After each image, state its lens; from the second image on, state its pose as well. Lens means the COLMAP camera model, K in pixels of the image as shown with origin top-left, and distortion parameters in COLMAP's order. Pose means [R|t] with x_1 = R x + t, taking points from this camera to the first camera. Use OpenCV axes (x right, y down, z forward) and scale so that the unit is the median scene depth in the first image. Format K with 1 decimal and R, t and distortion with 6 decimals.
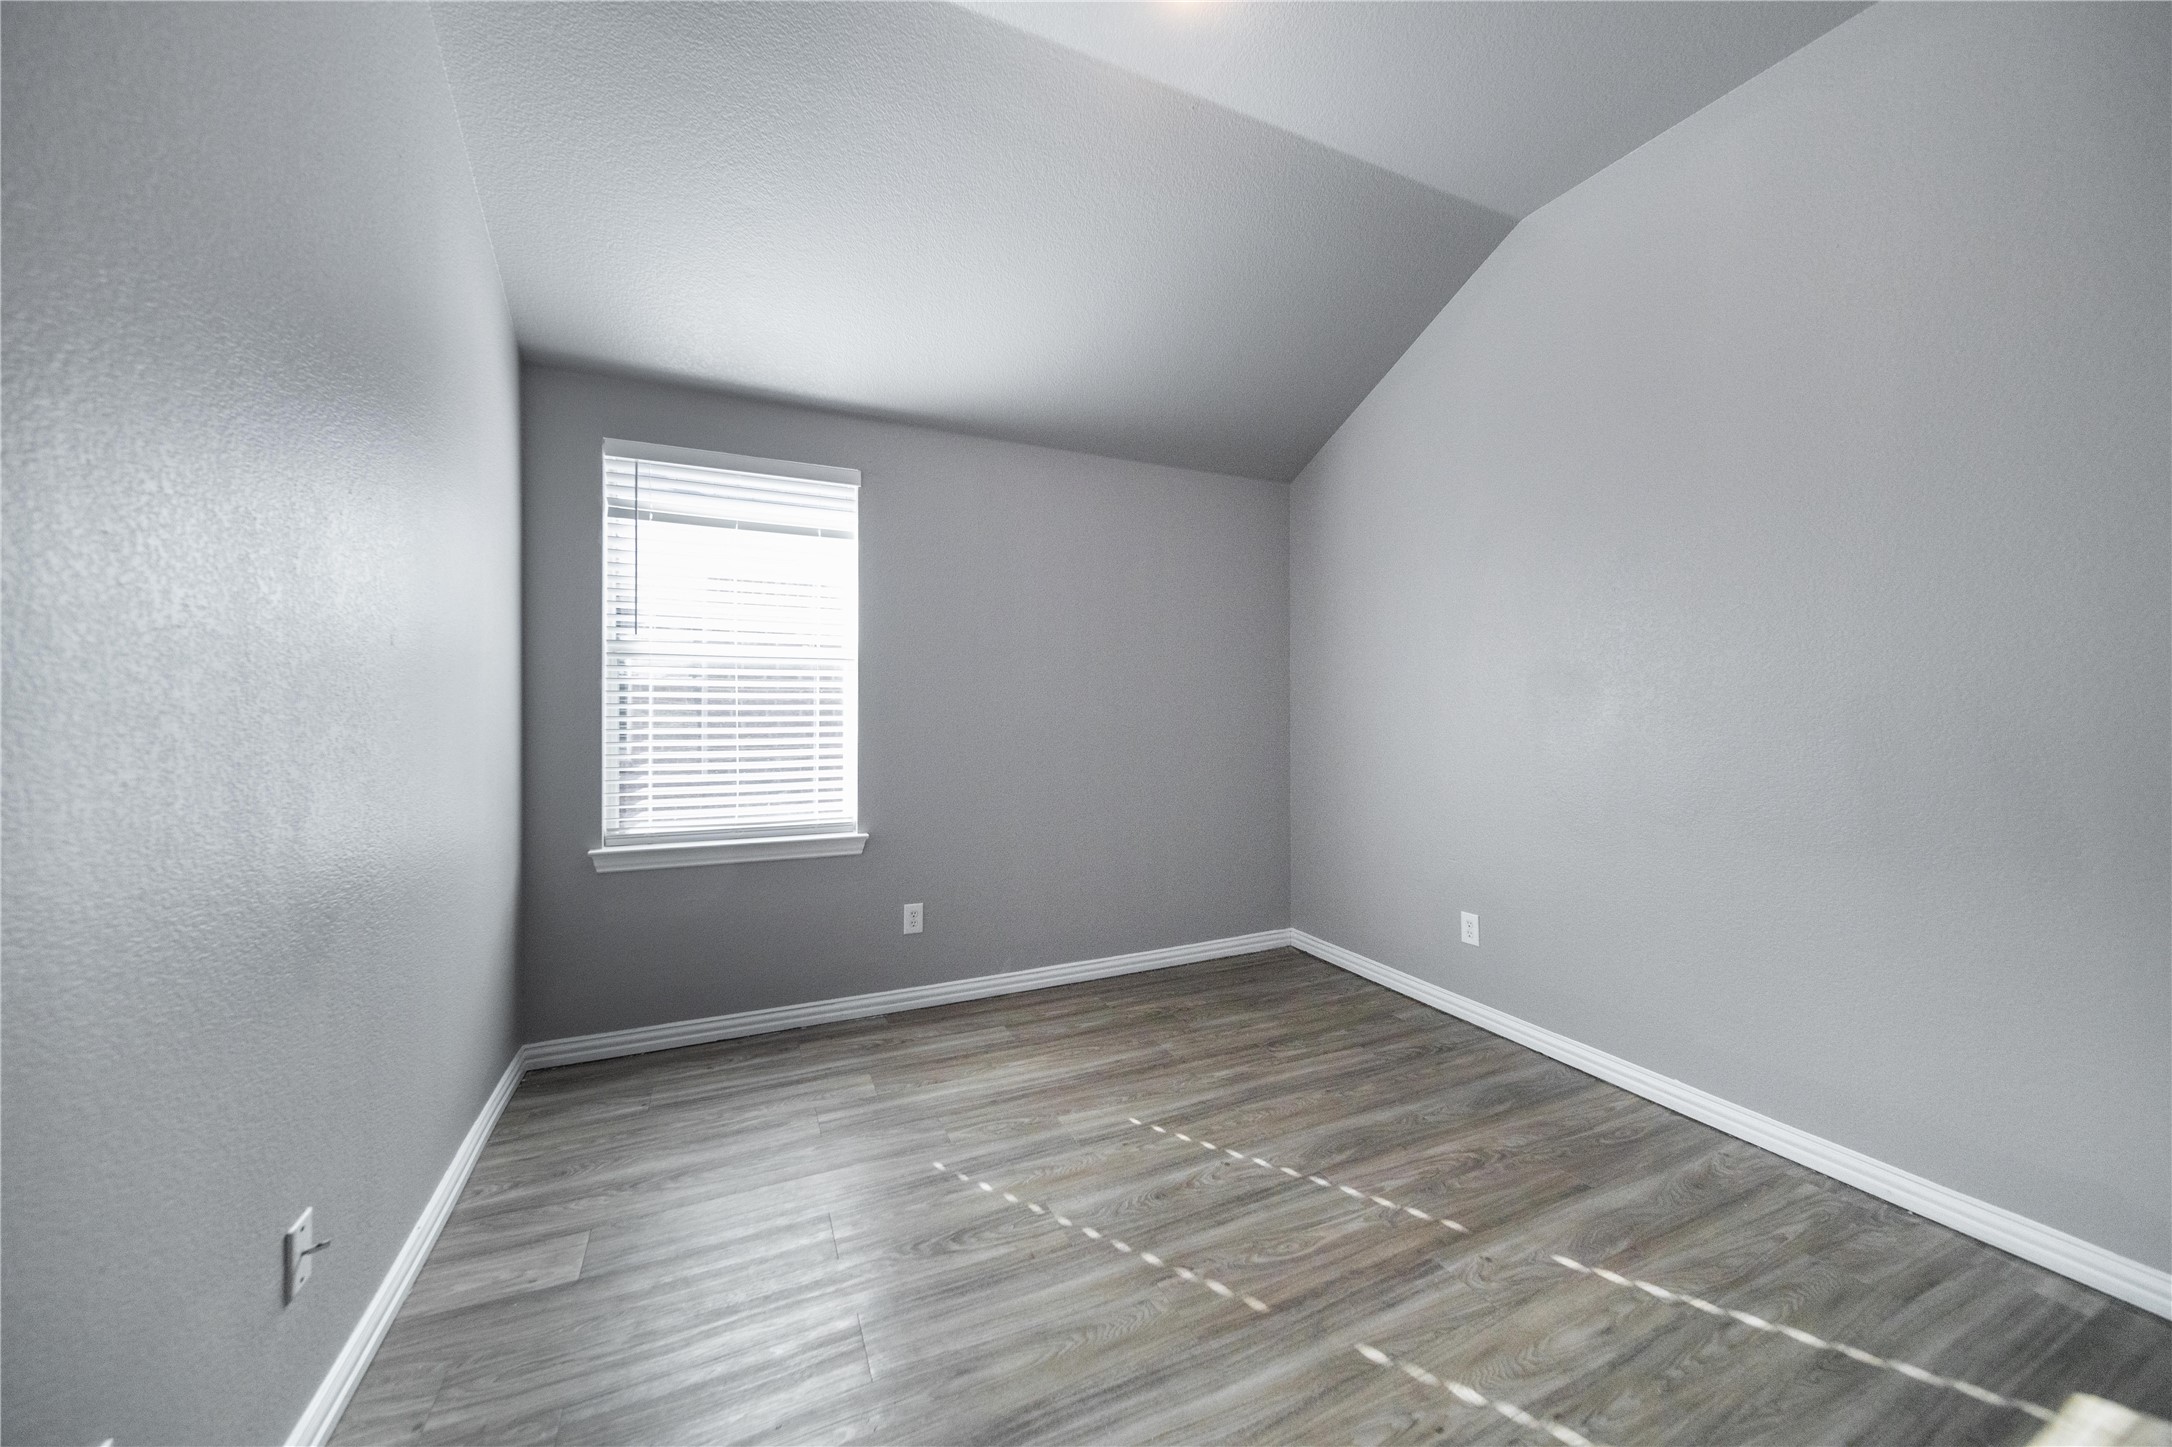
lens RADIAL K [[770.8, 0, 1074.9], [0, 770.8, 707.8], [0, 0, 1]] dist [-0.000164, -0.000251]
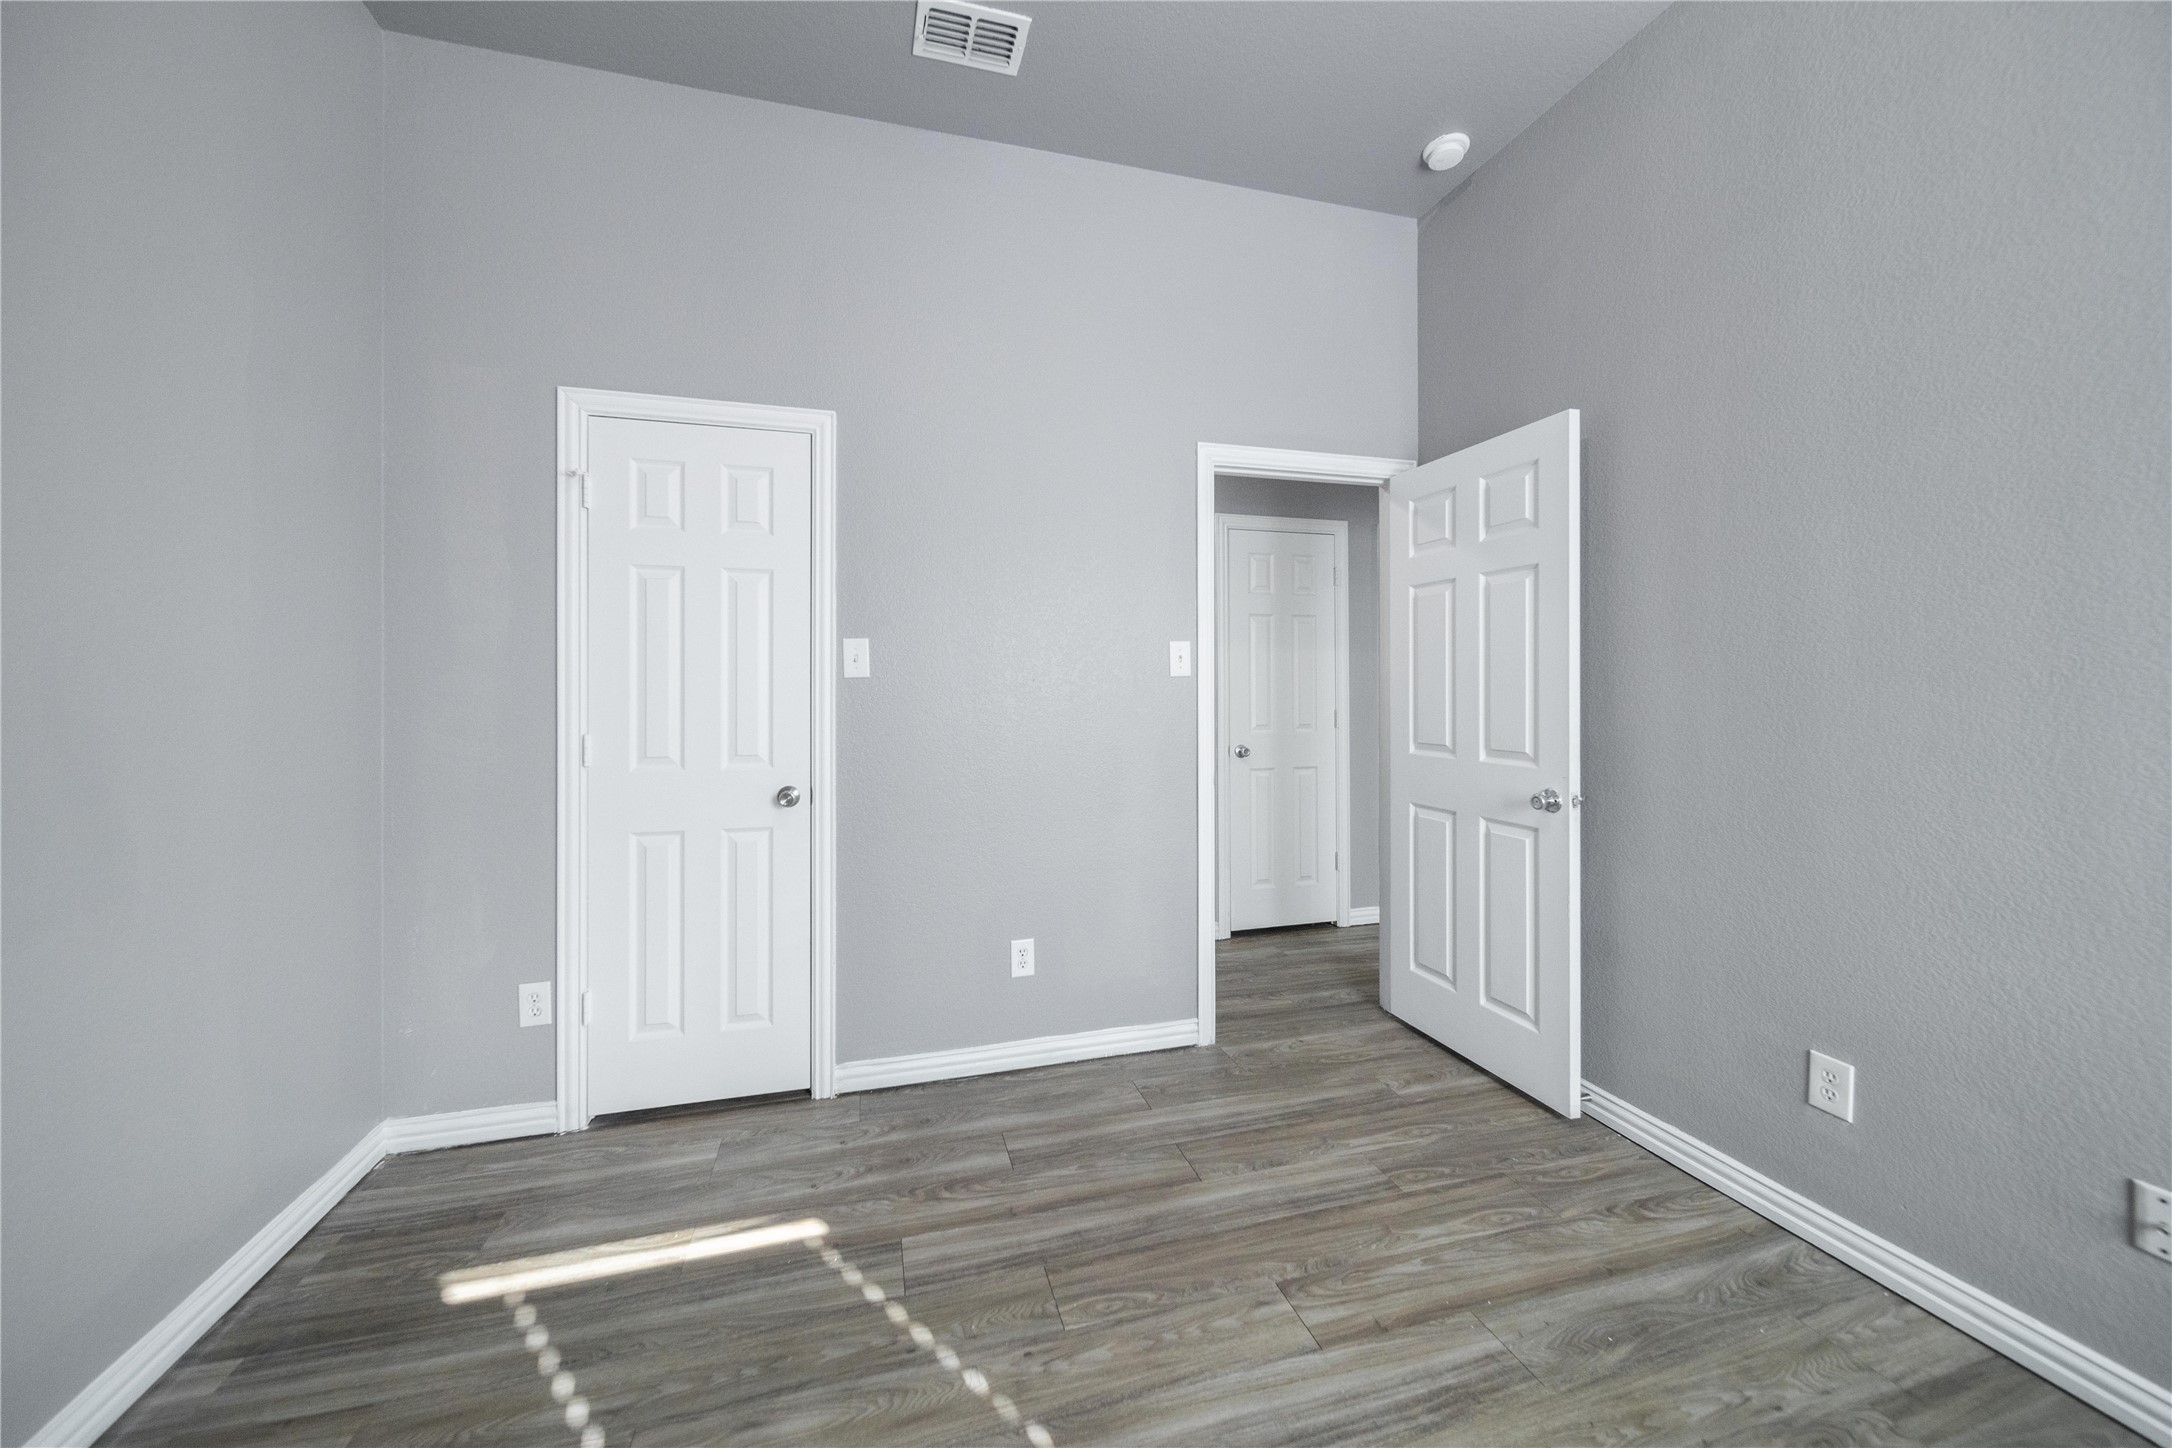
lens RADIAL K [[770.8, 0, 1074.9], [0, 770.8, 708.3], [0, 0, 1]] dist [-0.000164, -0.000251]
pose [[-0.986278, 0.001244, 0.165089, 0.218492], [0.002100, 0.999985, 0.005013, 0.014740], [-0.165080, 0.005291, -0.986266, 1.989111]]
